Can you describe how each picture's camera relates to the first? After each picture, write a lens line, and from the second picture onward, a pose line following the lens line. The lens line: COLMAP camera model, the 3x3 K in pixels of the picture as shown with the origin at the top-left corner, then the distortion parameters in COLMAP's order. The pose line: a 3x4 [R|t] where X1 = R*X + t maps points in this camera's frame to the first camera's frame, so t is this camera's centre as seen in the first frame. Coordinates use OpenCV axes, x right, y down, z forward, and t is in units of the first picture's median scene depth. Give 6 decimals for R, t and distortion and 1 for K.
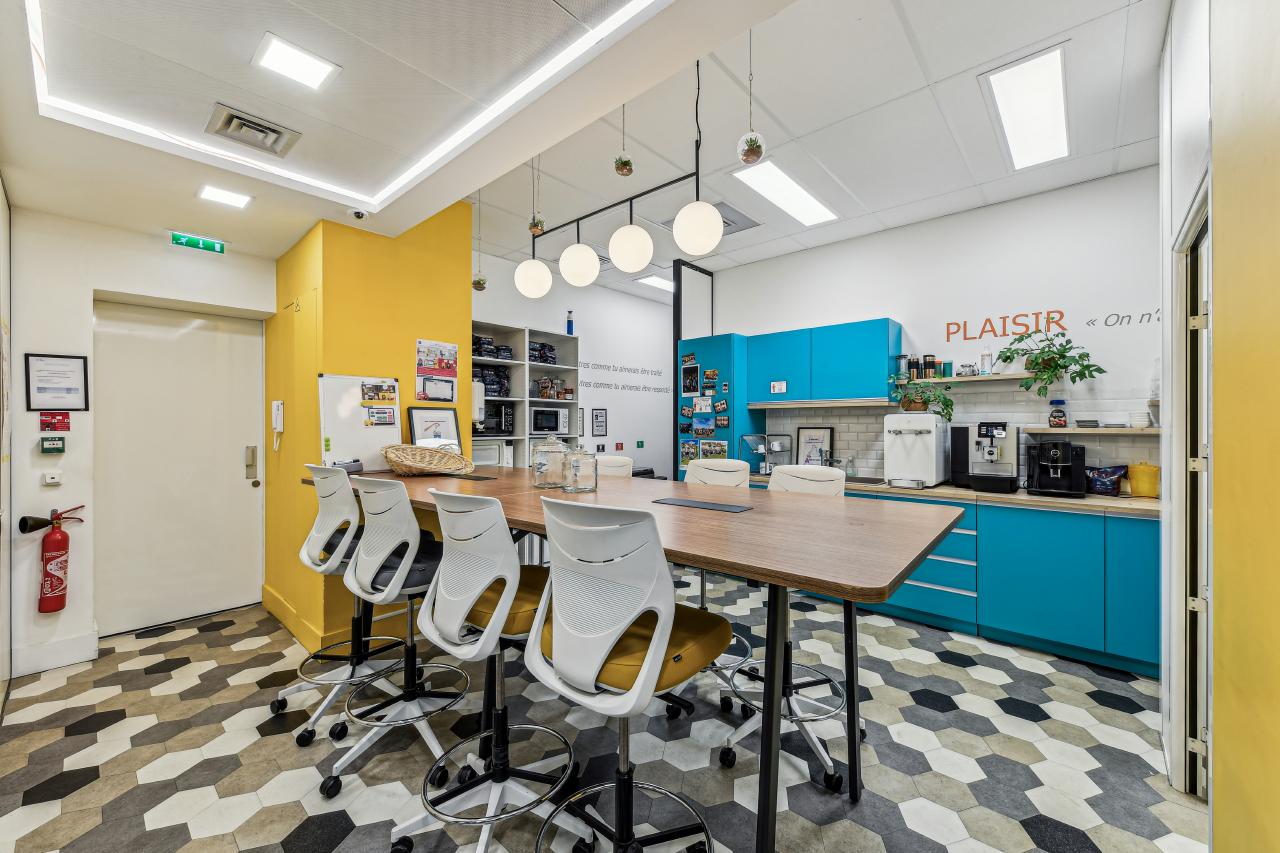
lens RADIAL K [[502.6, 0, 639.9], [0, 502.6, 423.3], [0, 0, 1]] dist [0.001756, 0.000141]
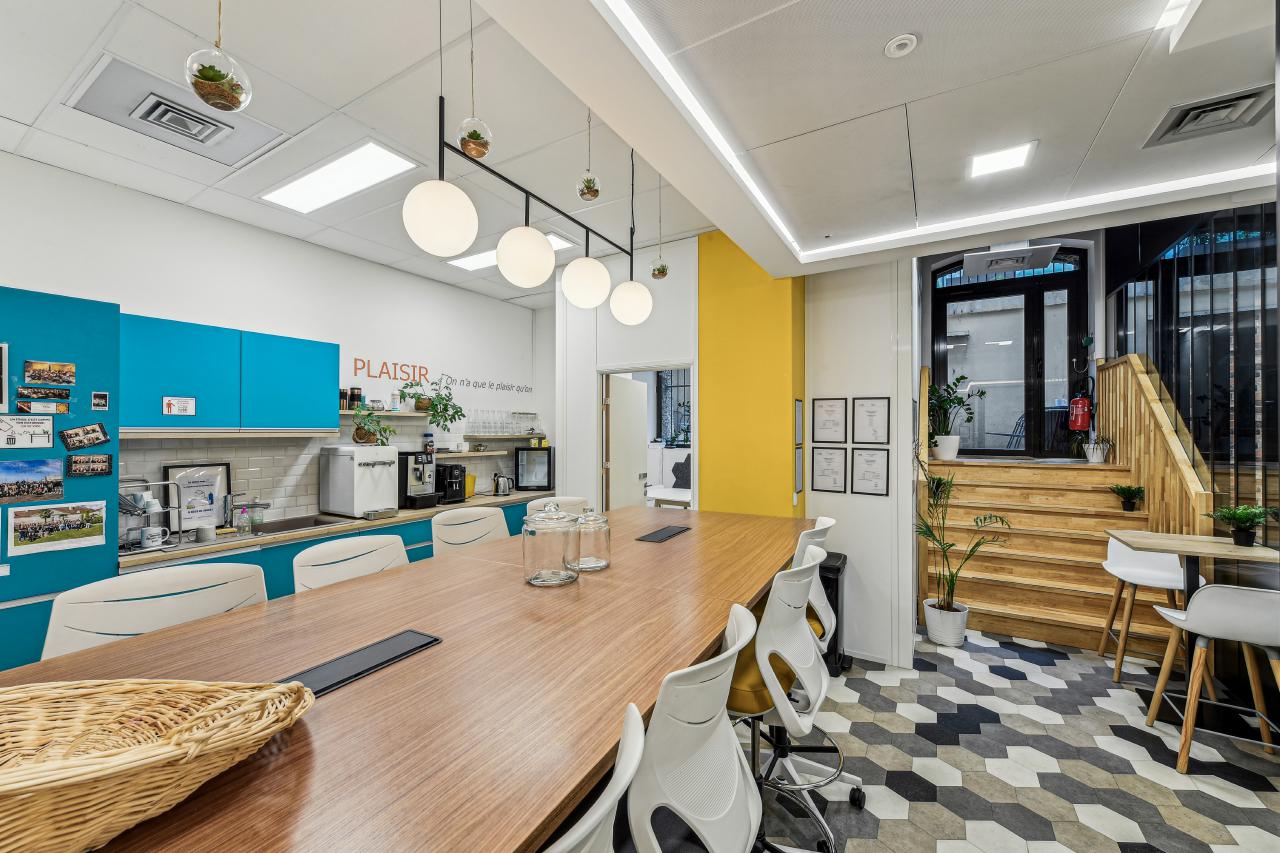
lens RADIAL K [[502.6, 0, 638.0], [0, 502.6, 431.5], [0, 0, 1]] dist [0.001756, 0.000141]
pose [[-0.185754, 0.004335, 0.982587, -0.489192], [0.002600, 0.999989, -0.003920, -0.036924], [-0.982593, 0.001827, -0.185763, 0.564711]]
